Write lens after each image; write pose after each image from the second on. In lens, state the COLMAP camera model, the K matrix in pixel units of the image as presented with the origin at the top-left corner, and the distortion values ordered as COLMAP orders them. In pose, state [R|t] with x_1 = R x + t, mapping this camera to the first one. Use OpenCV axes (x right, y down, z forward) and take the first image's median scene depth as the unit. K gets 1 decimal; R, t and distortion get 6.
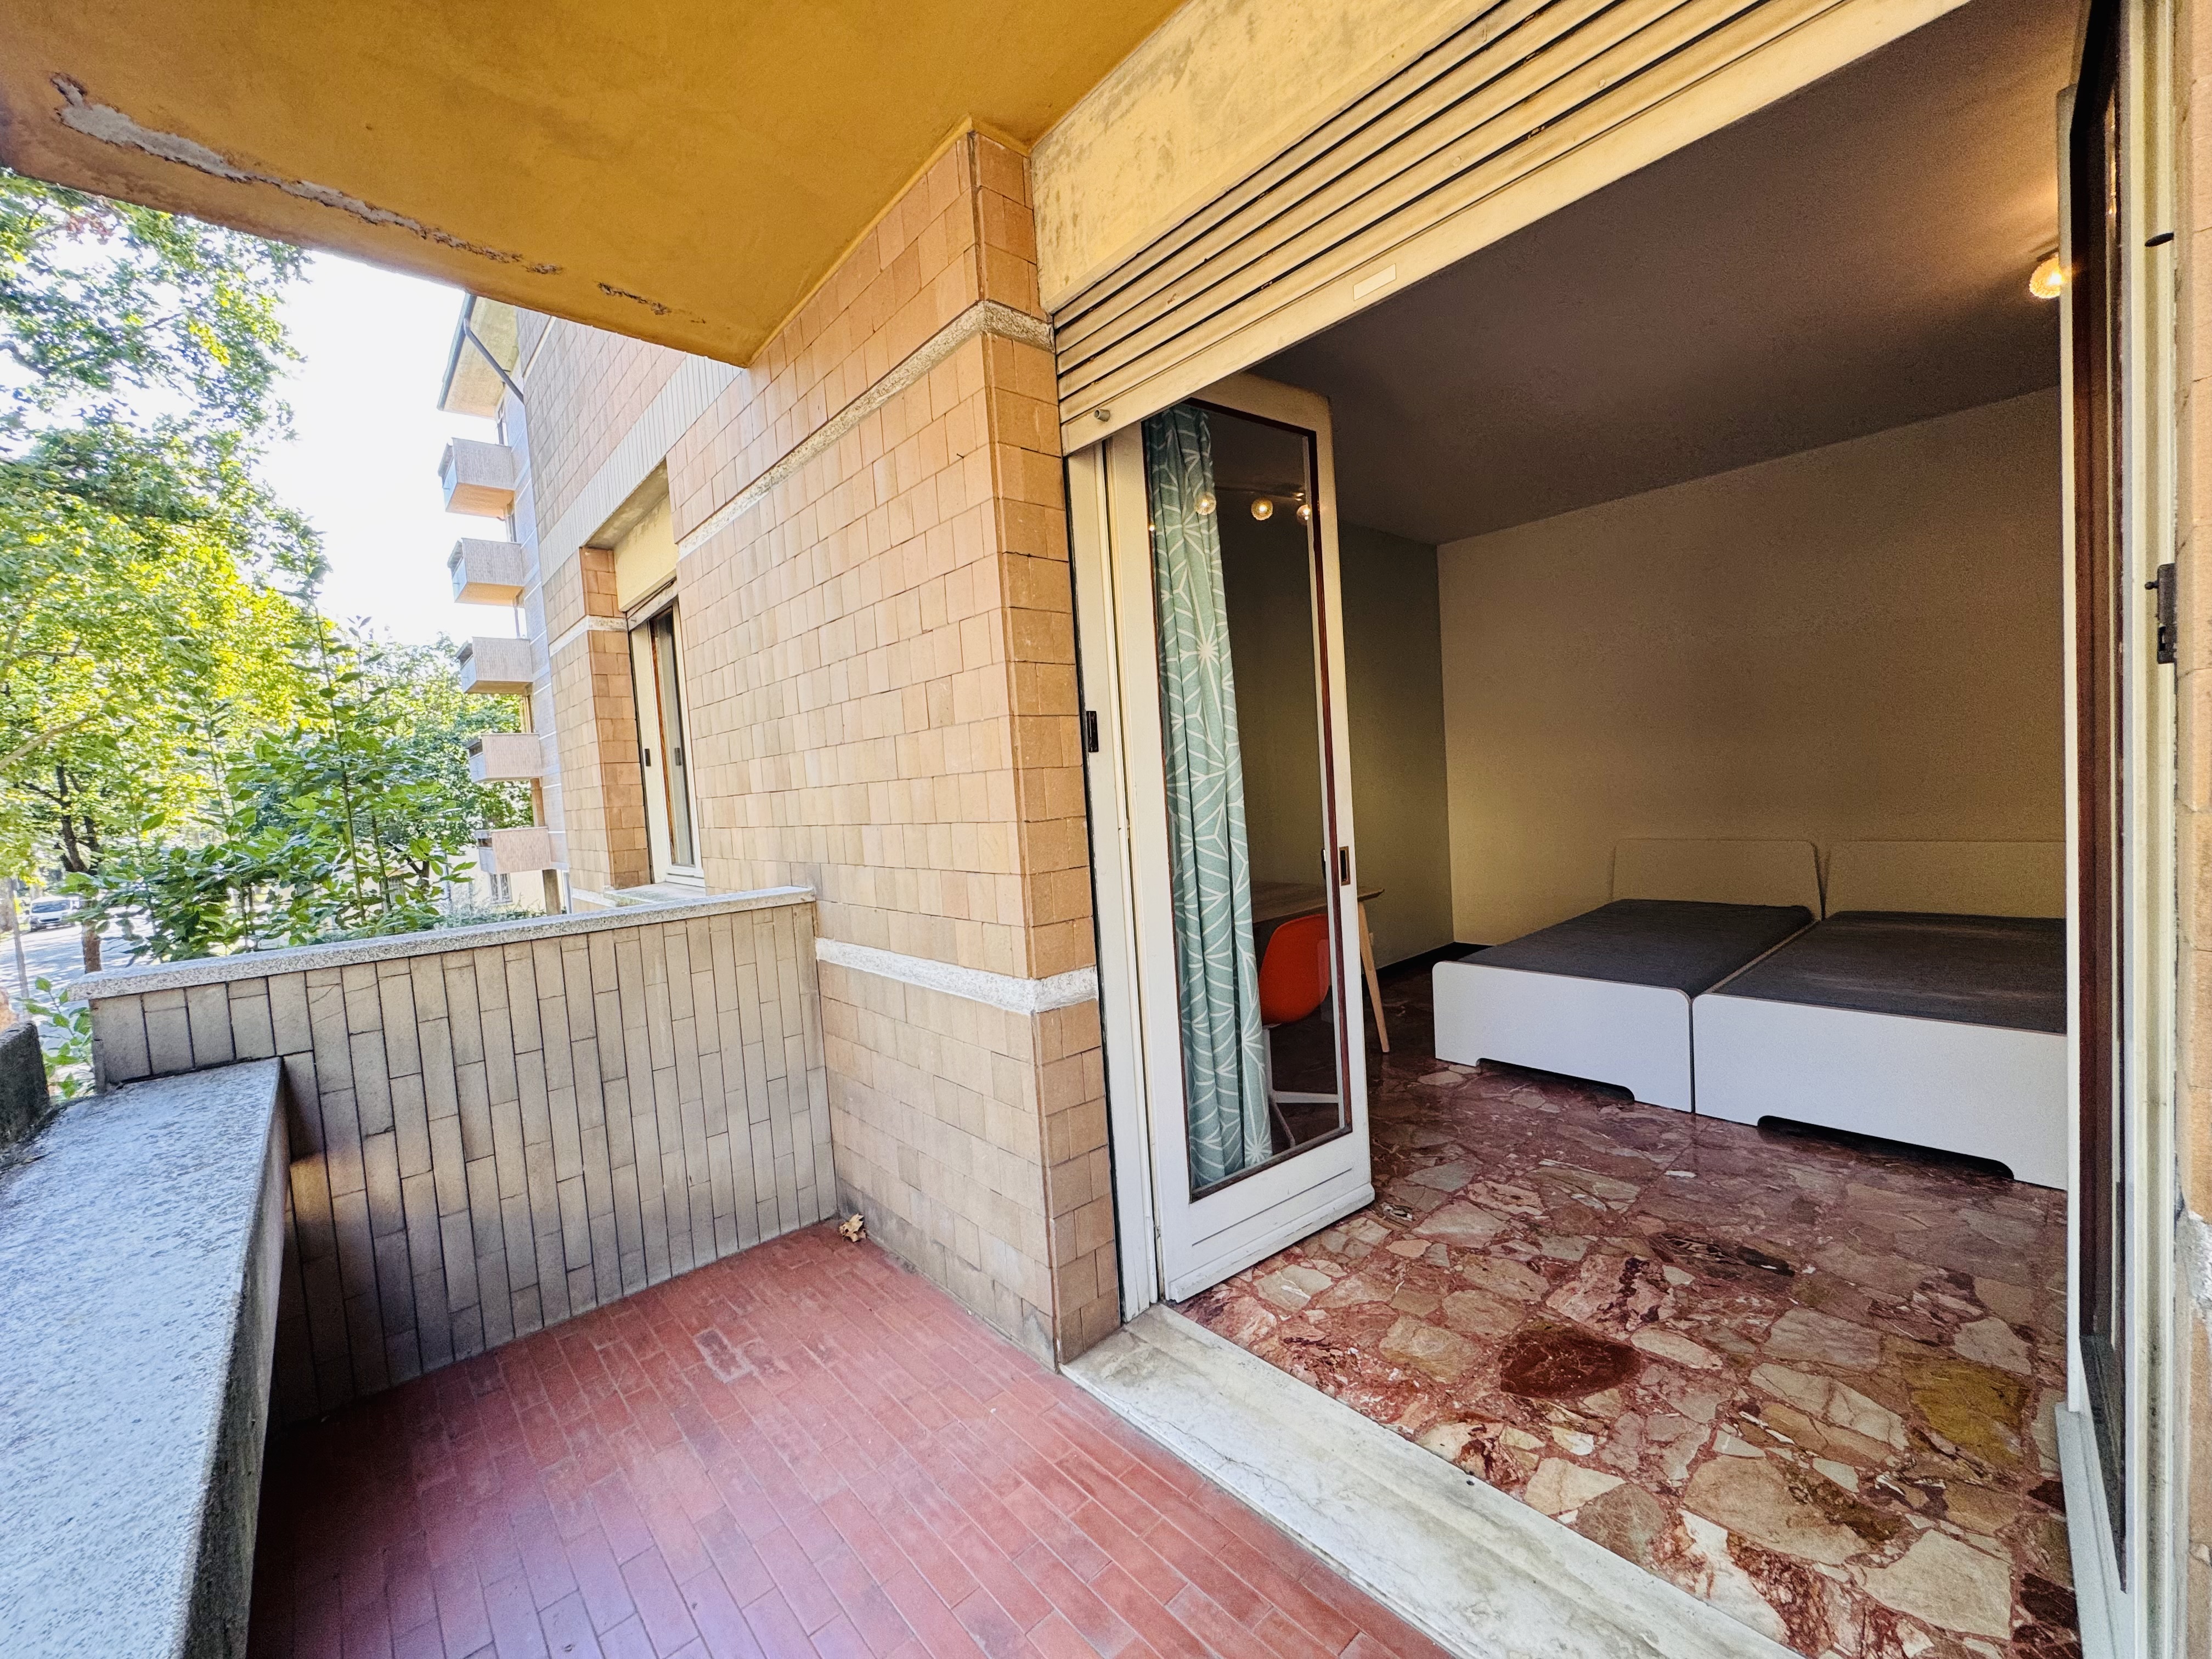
lens RADIAL K [[889.3, 0, 1109.7], [0, 889.3, 826.2], [0, 0, 1]] dist [0.000590, -0.000026]
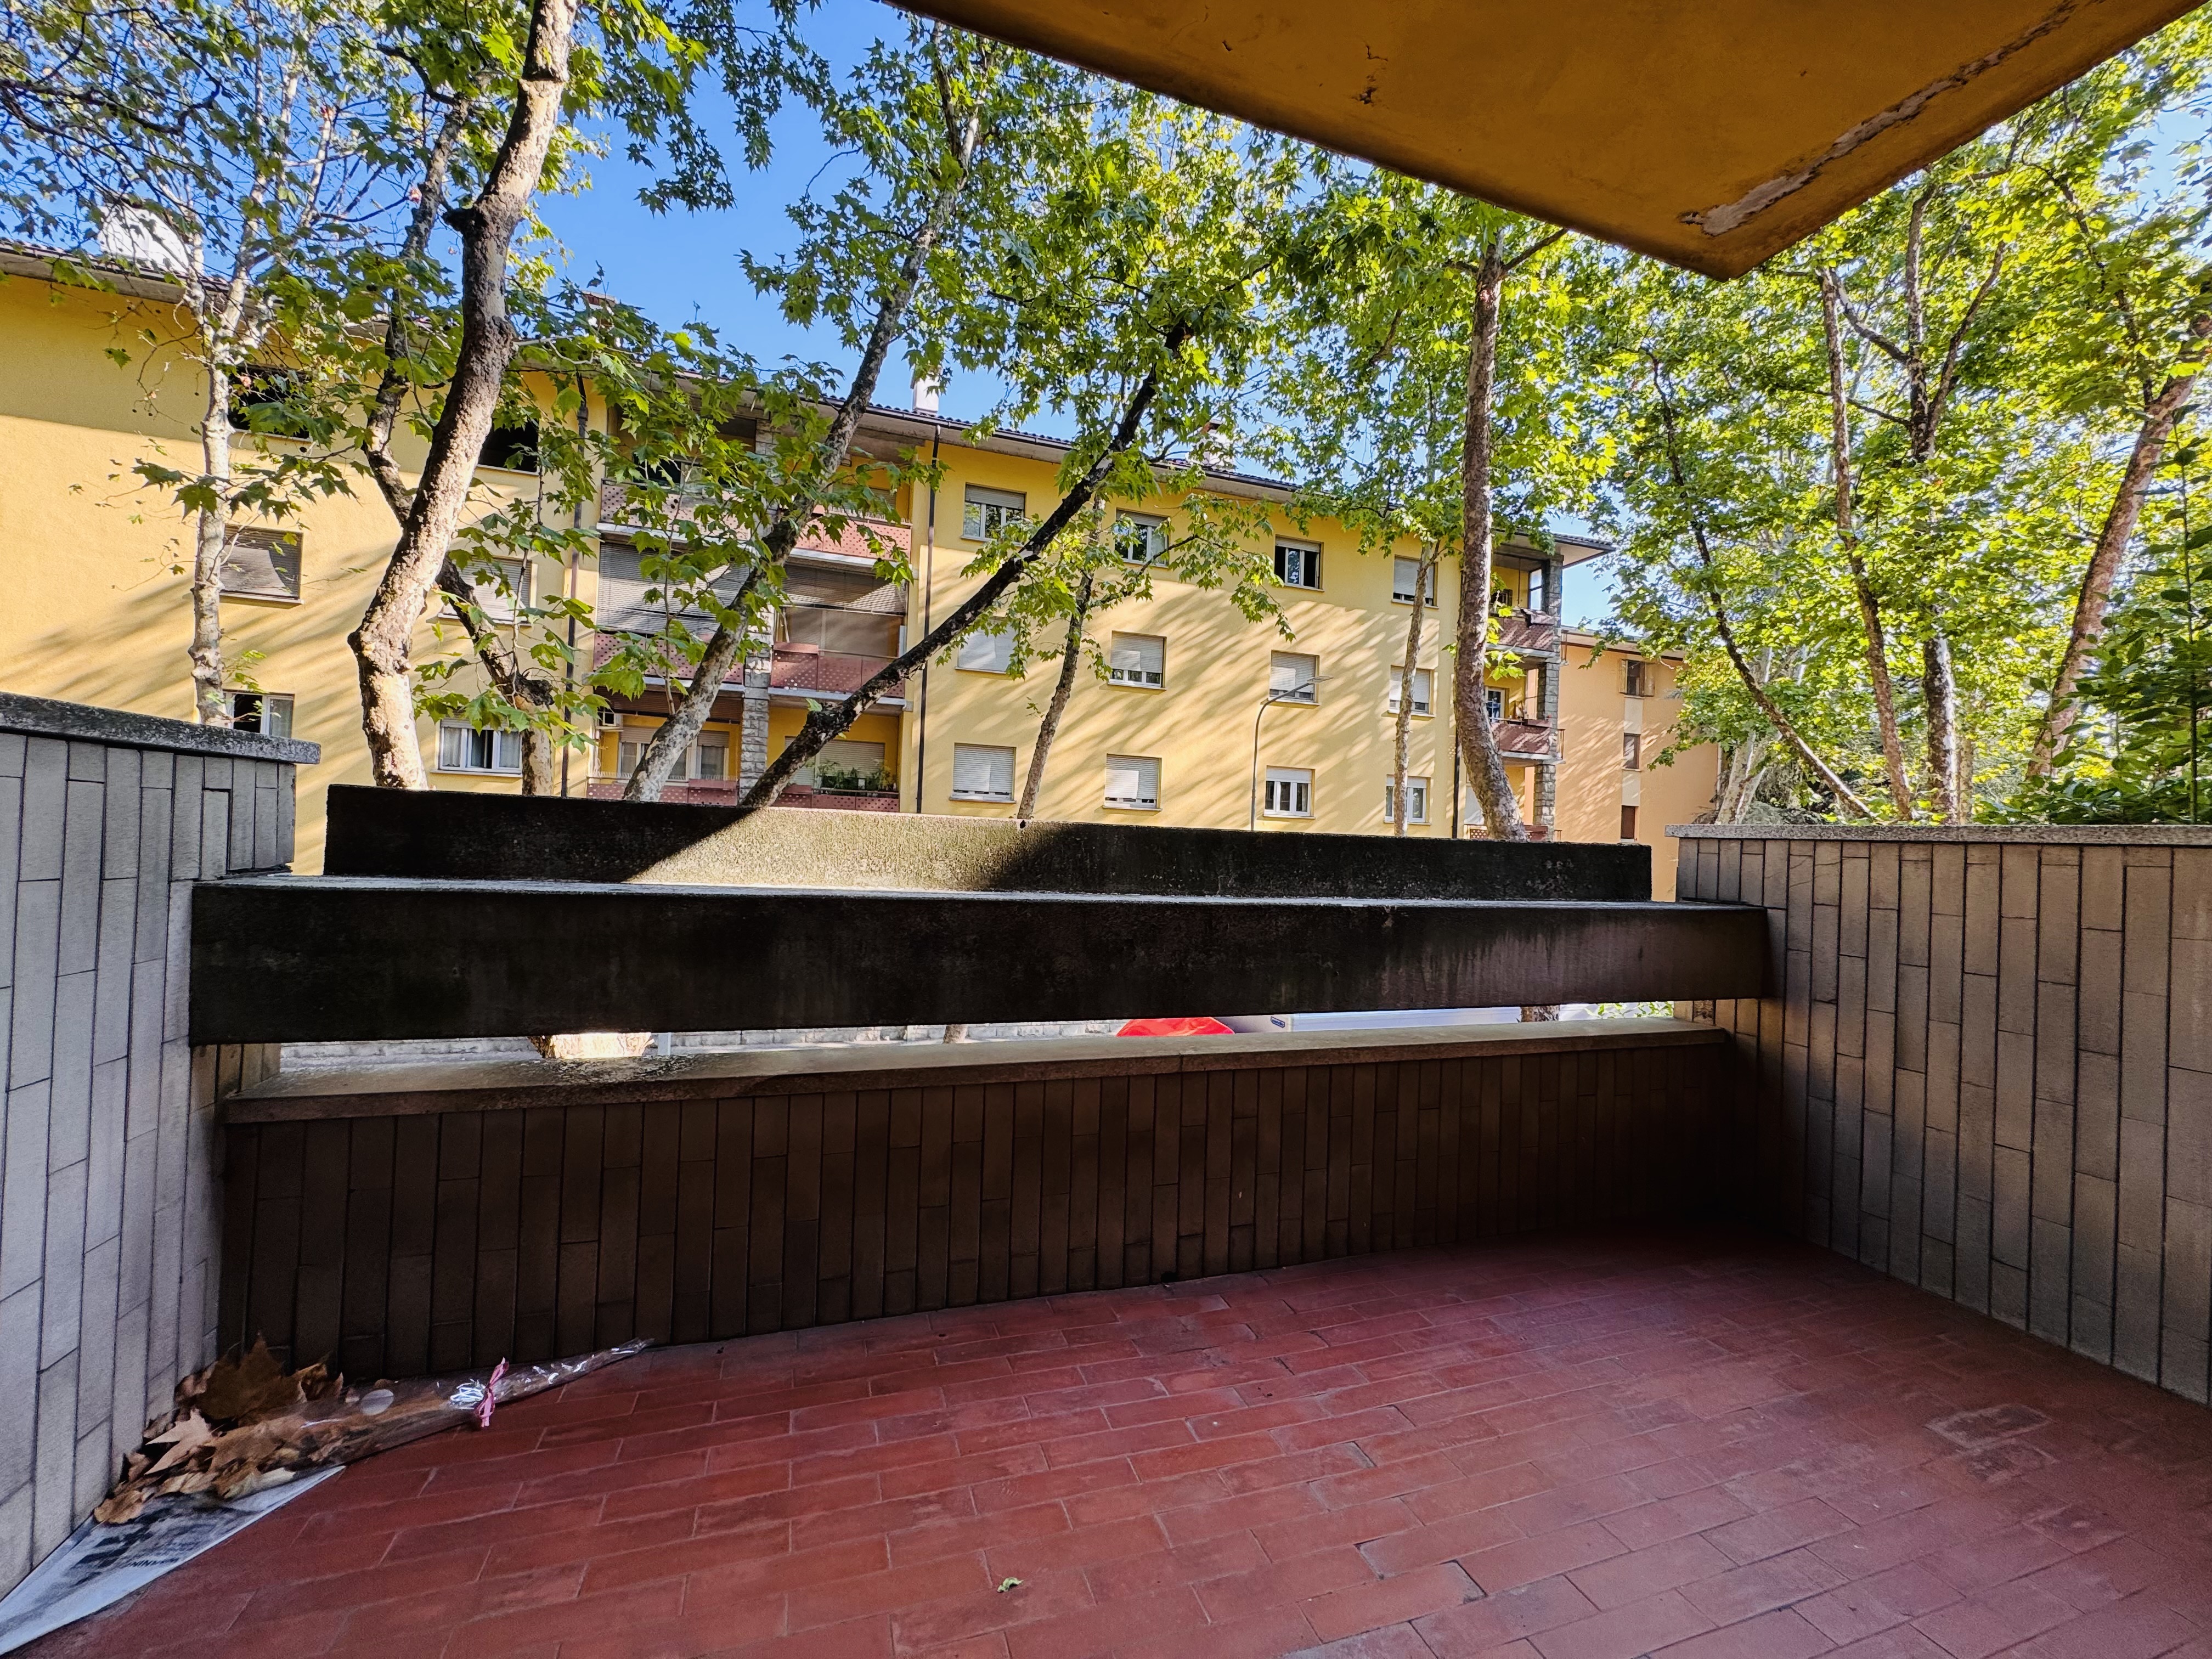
lens RADIAL K [[889.3, 0, 1109.7], [0, 889.3, 826.2], [0, 0, 1]] dist [0.000590, -0.000026]
pose [[-0.393812, 0.032883, -0.918603, 0.441693], [-0.067358, 0.995641, 0.064518, 0.112948], [0.916720, 0.087283, -0.389880, 0.552251]]
